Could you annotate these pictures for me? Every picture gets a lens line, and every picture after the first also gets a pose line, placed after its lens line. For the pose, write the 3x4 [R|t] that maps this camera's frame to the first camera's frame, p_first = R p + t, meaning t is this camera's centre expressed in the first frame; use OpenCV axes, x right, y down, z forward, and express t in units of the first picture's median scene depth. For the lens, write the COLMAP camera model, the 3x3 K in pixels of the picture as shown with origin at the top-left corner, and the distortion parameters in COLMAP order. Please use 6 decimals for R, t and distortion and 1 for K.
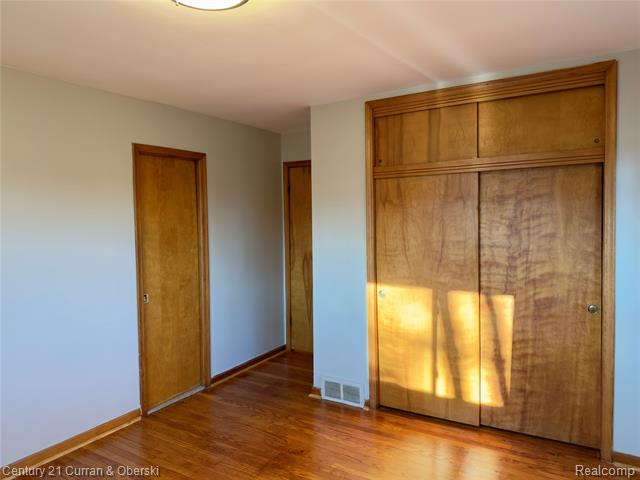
lens RADIAL K [[450.7, 0, 320.0], [0, 450.7, 240.0], [0, 0, 1]] dist [0.083256, -0.116059]
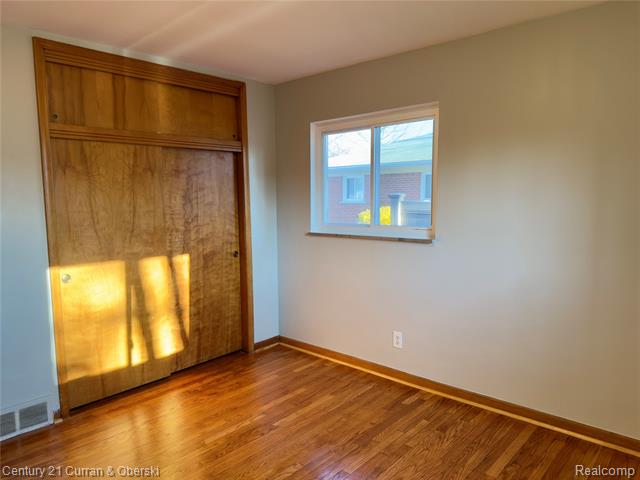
lens RADIAL K [[450.7, 0, 320.0], [0, 450.7, 240.0], [0, 0, 1]] dist [0.083256, -0.116059]
pose [[0.177631, -0.084796, 0.980437, -0.668999], [0.055185, 0.995571, 0.076107, 0.011936], [-0.982549, 0.040587, 0.181524, 0.427806]]
